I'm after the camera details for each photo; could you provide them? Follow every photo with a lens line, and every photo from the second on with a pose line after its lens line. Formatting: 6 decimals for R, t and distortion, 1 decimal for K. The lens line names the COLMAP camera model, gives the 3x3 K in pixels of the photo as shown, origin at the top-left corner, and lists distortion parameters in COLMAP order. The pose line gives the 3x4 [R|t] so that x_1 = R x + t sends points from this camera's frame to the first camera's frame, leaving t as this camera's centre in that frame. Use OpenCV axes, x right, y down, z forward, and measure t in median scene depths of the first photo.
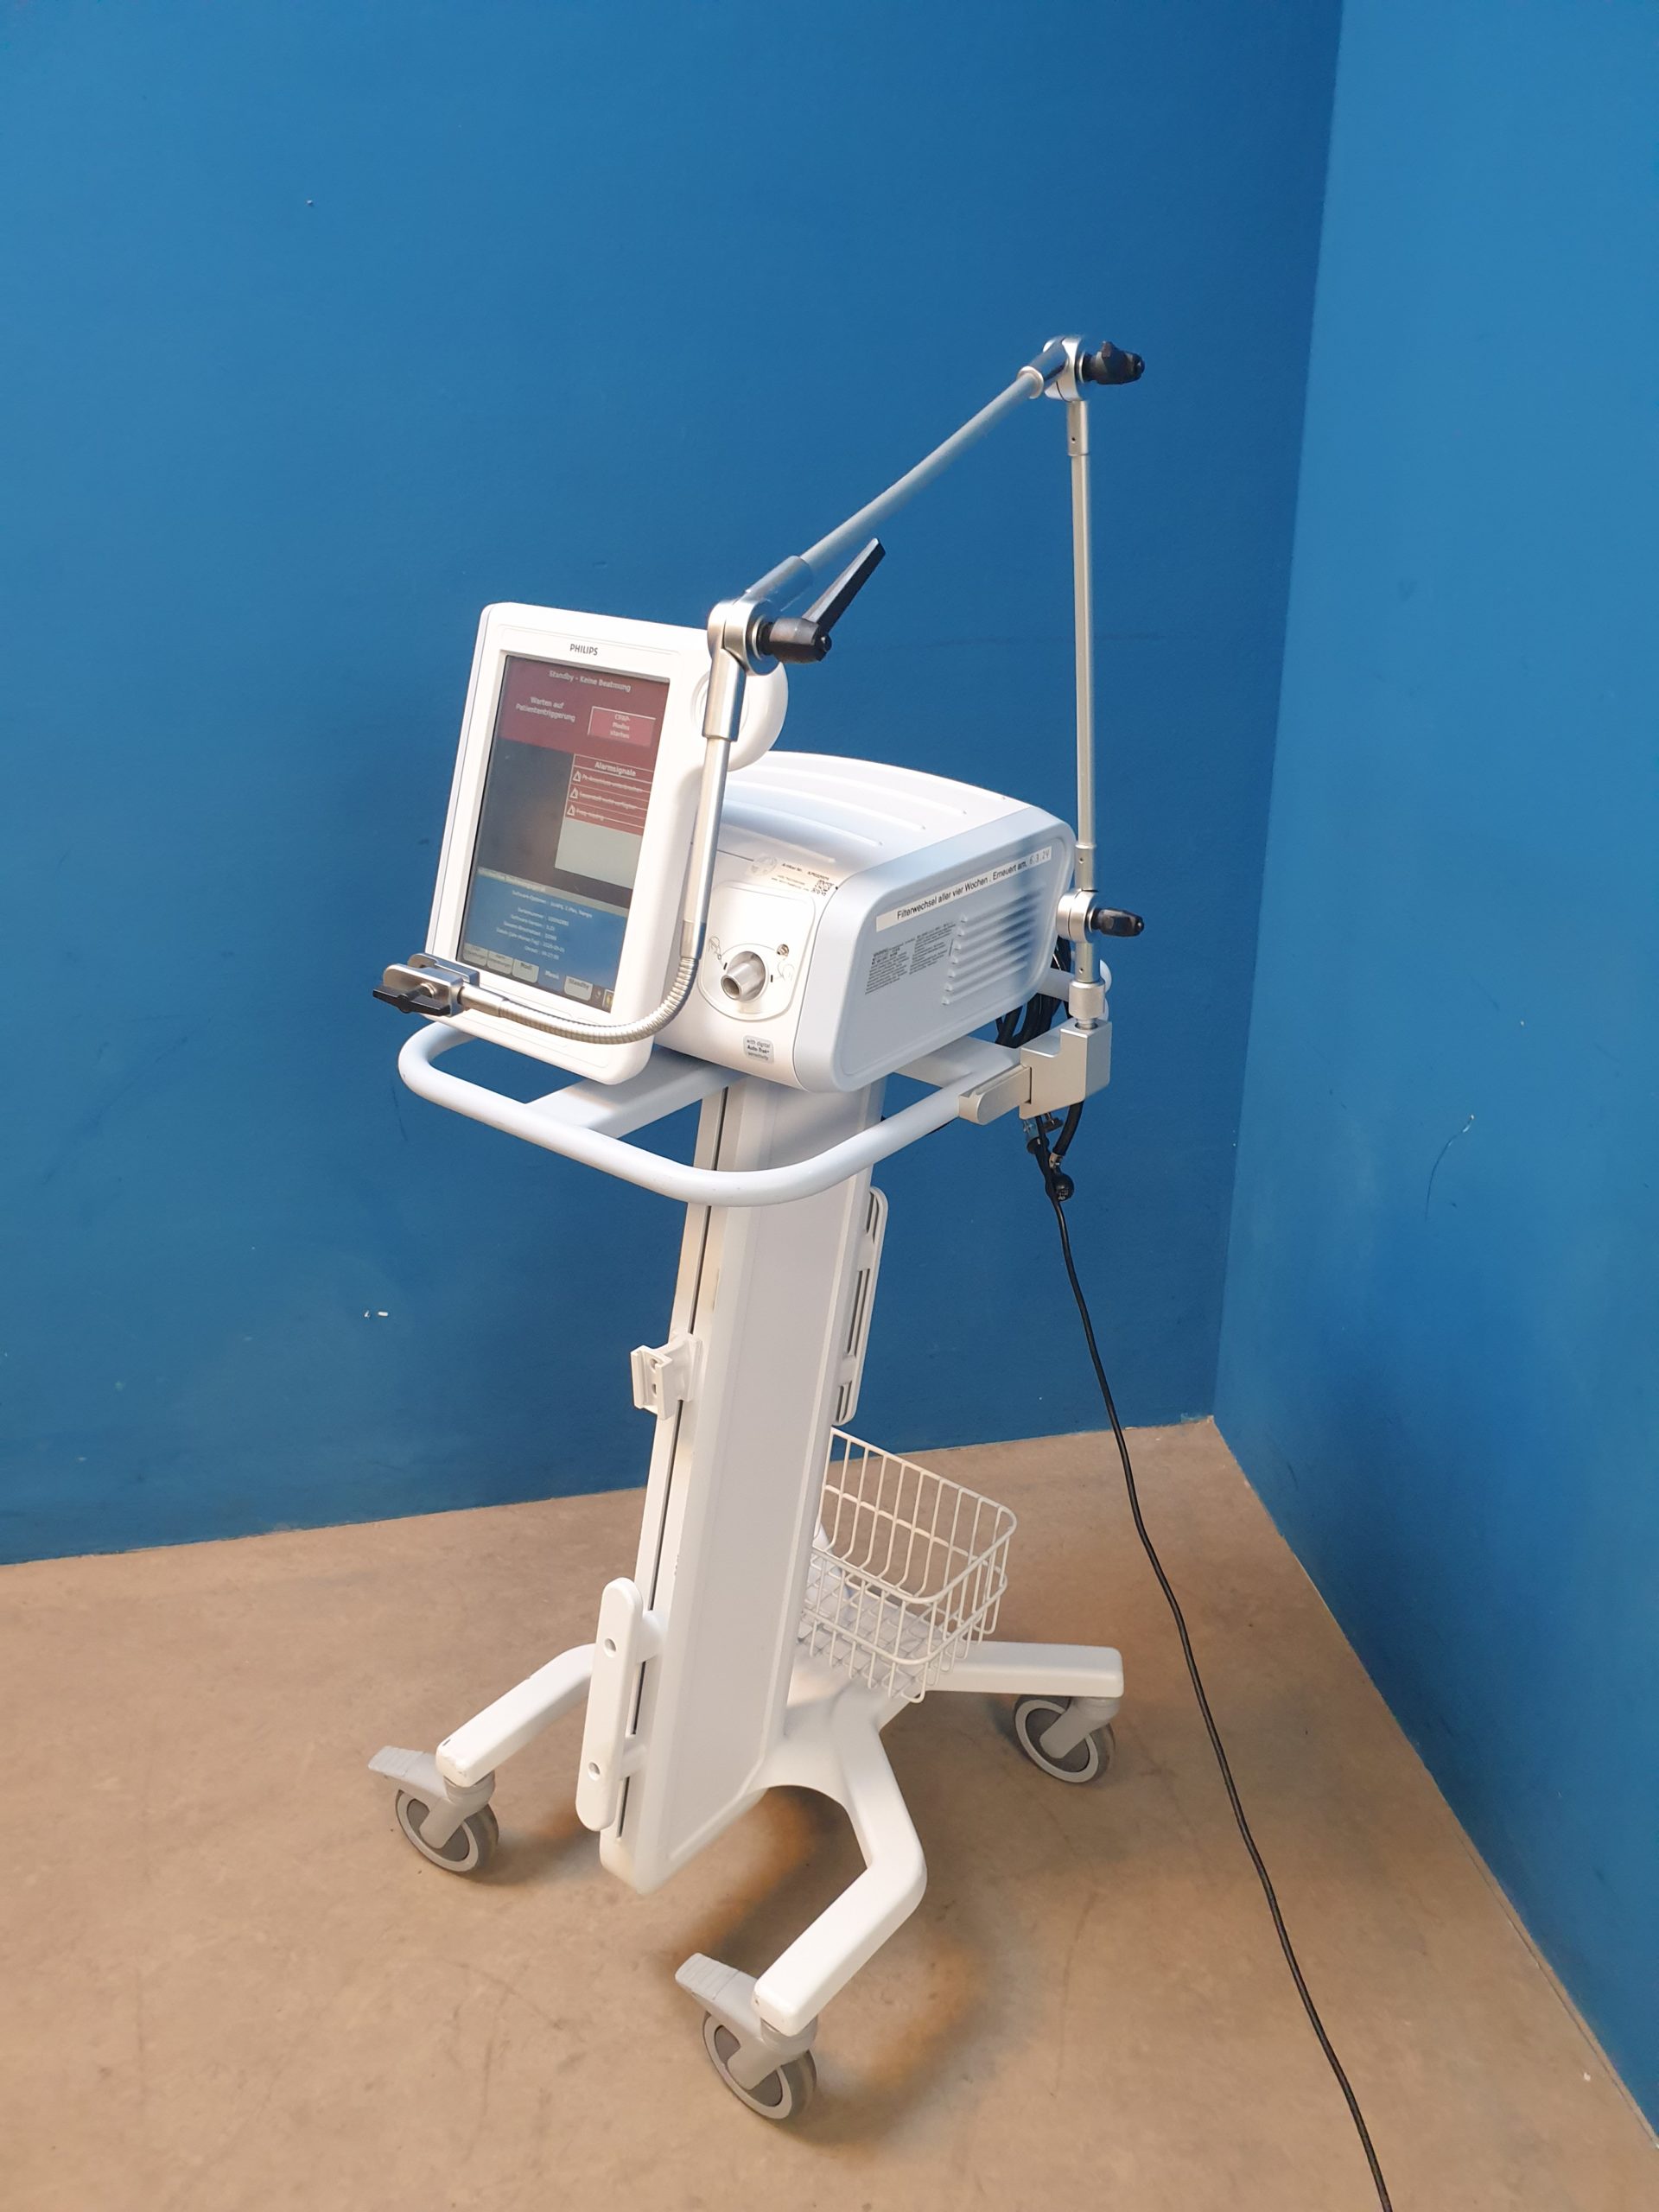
lens RADIAL K [[1749.4, 0, 850.2], [0, 1749.4, 1115.6], [0, 0, 1]] dist [-0.009567, 0.043223]
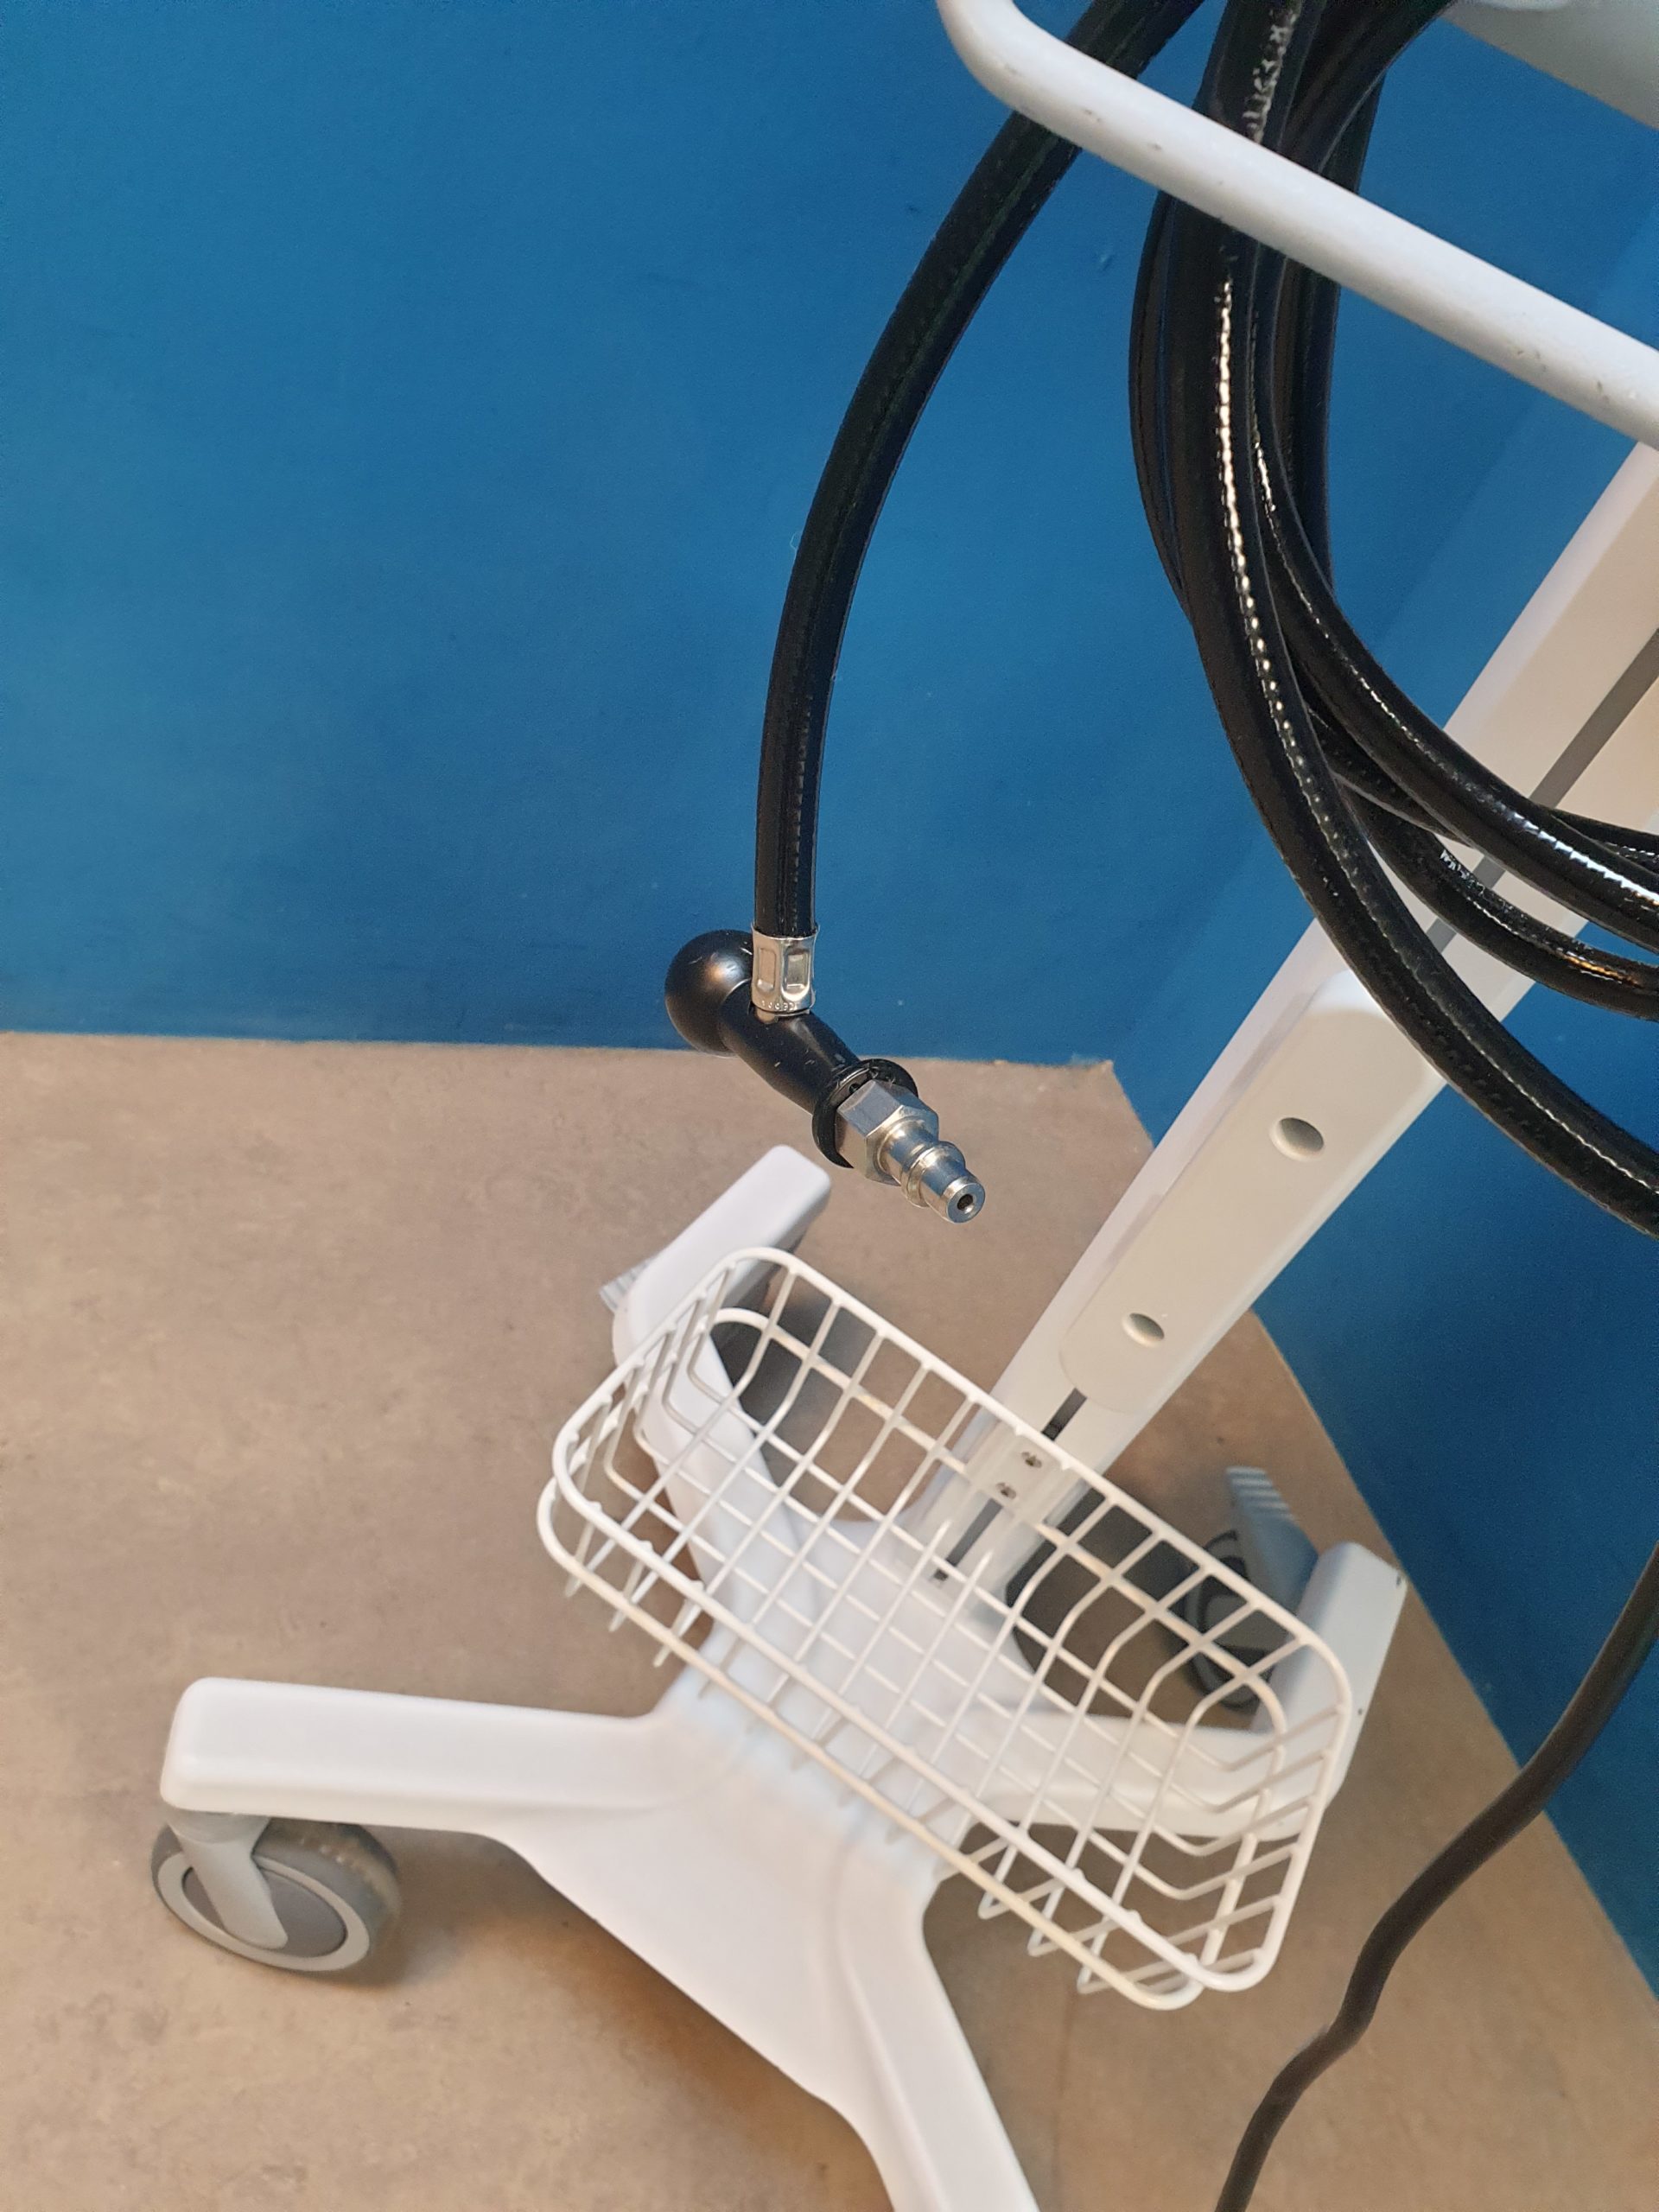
lens RADIAL K [[1749.4, 0, 824.0], [0, 1749.4, 1106.2], [0, 0, 1]] dist [-0.009567, 0.043223]
pose [[0.920908, 0.147601, 0.360751, -0.192044], [-0.254546, 0.928652, 0.269838, 0.058463], [-0.295184, -0.340324, 0.892774, 0.674970]]
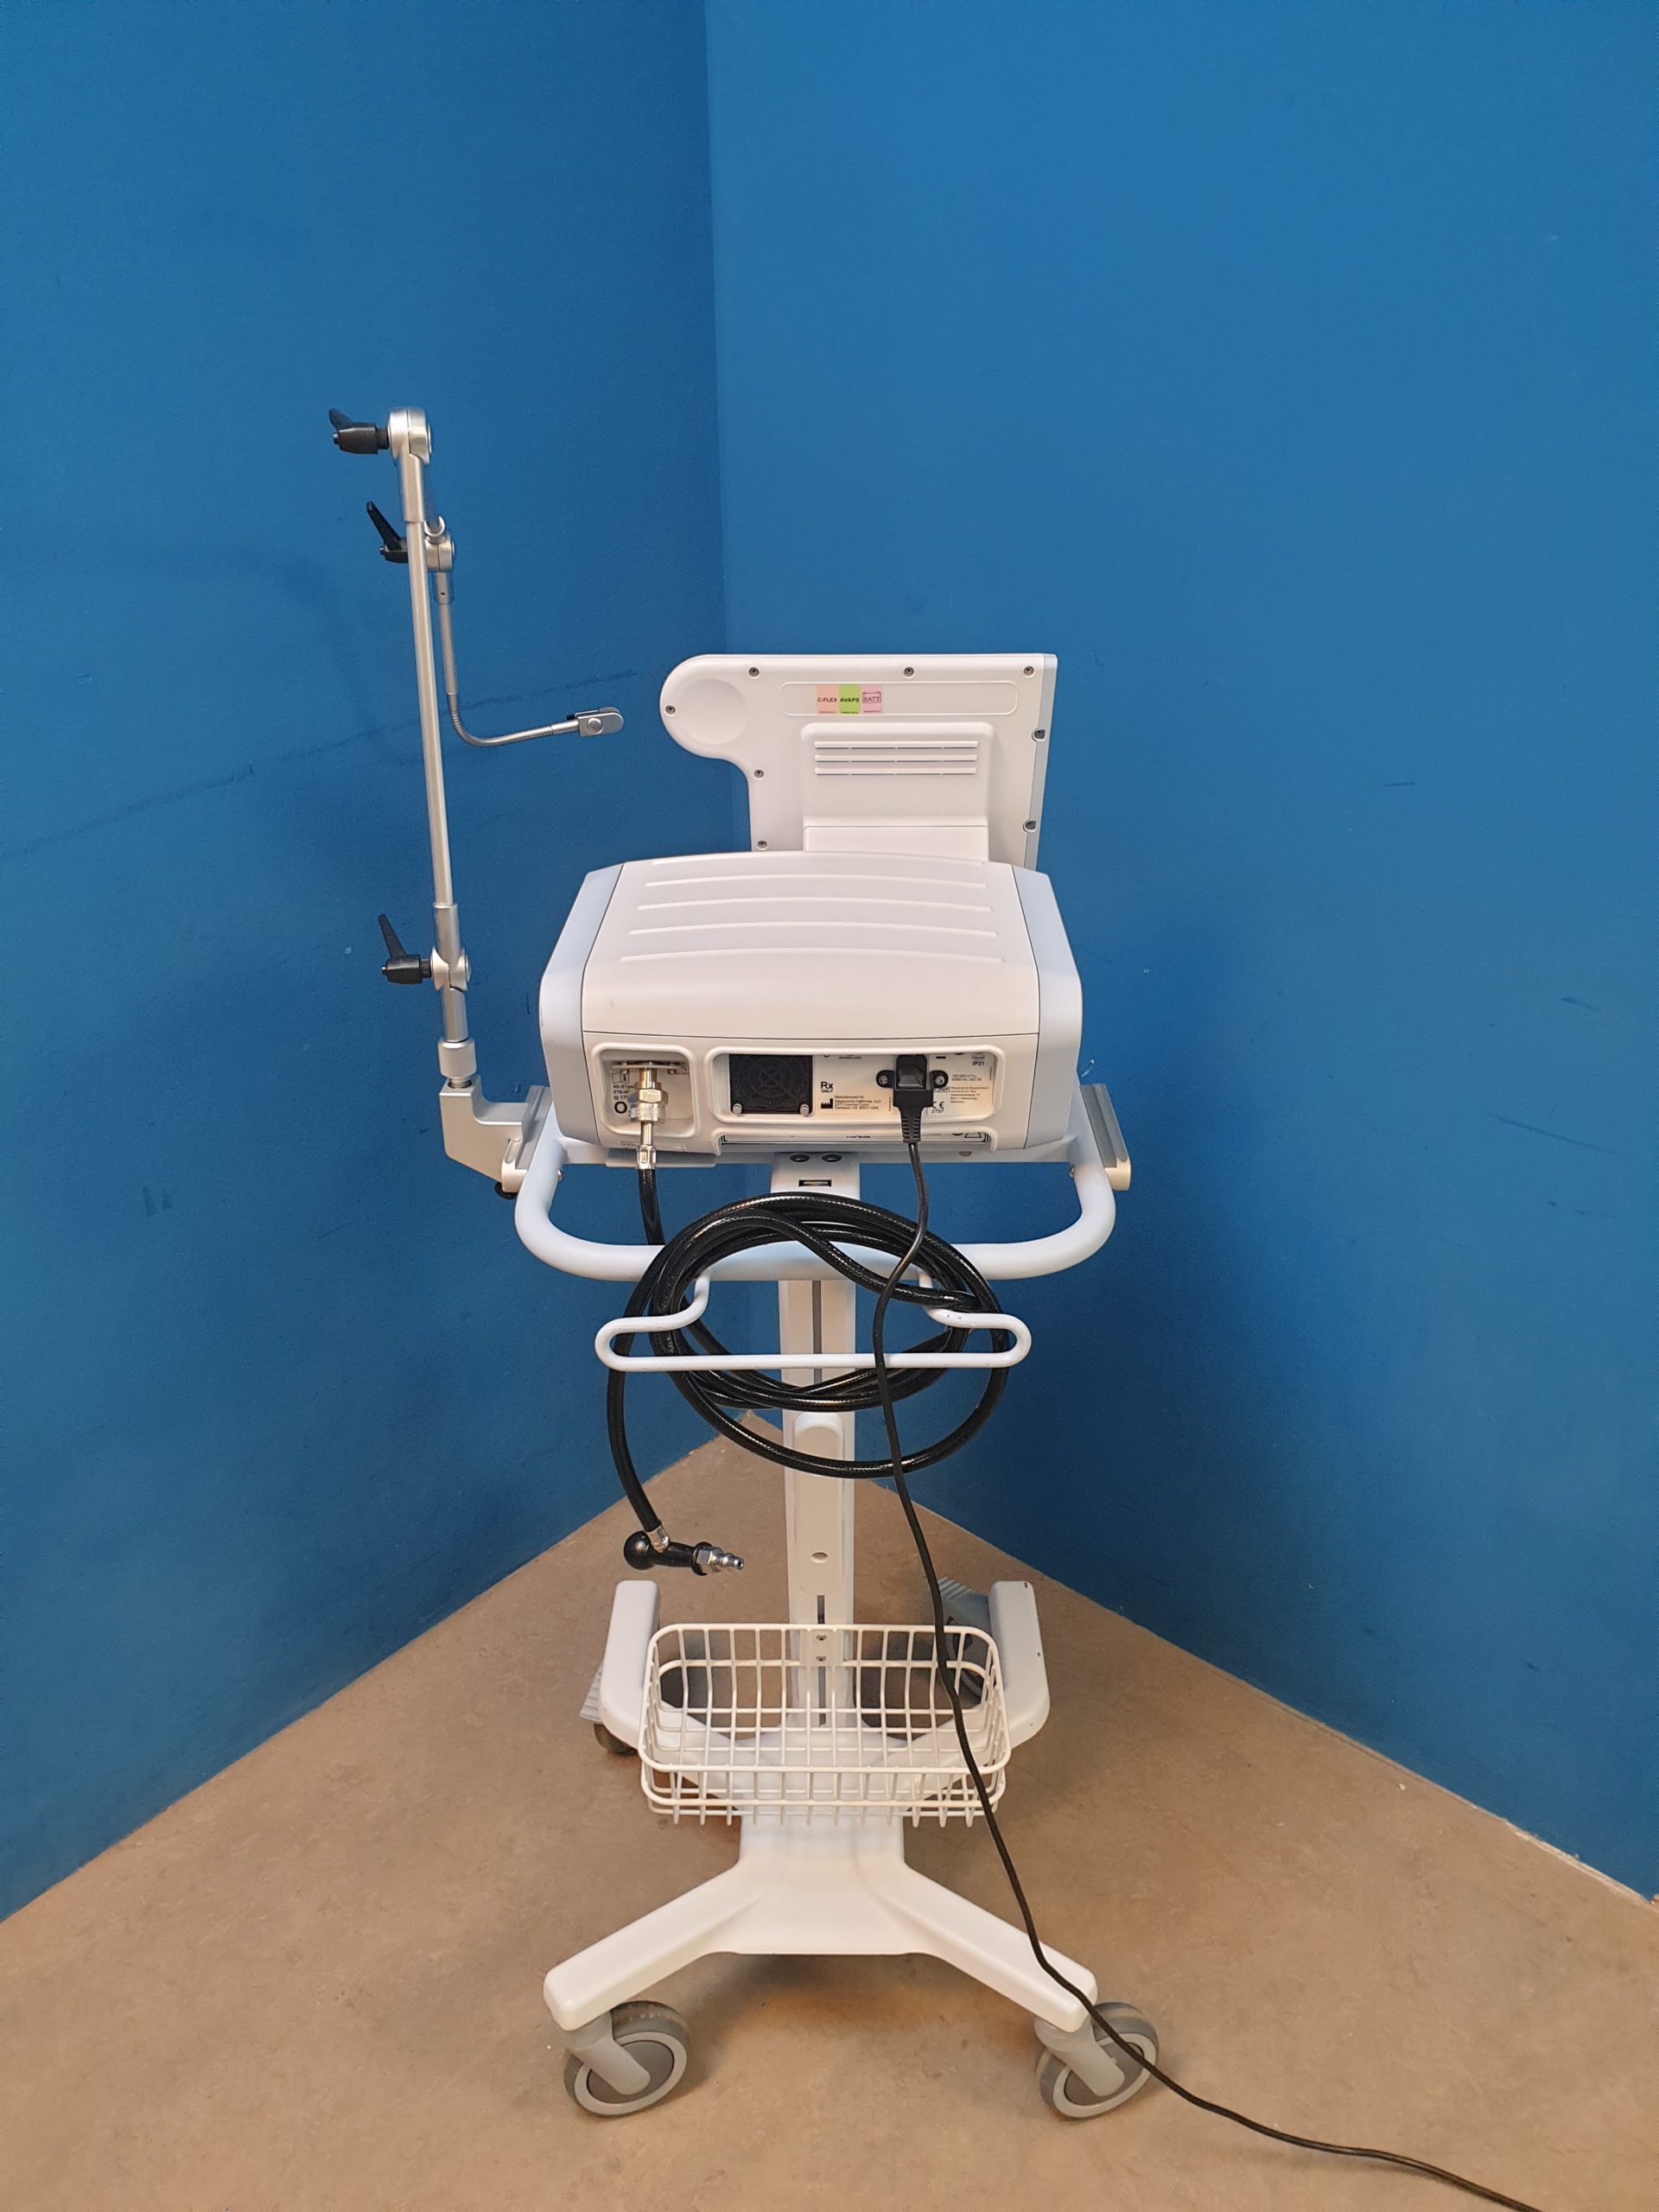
lens RADIAL K [[1749.4, 0, 826.9], [0, 1749.4, 1118.0], [0, 0, 1]] dist [-0.009567, 0.043223]
pose [[0.772641, -0.276119, 0.571650, -0.451651], [0.265807, 0.958435, 0.103680, -0.133547], [-0.576517, 0.071841, 0.813921, 0.195978]]
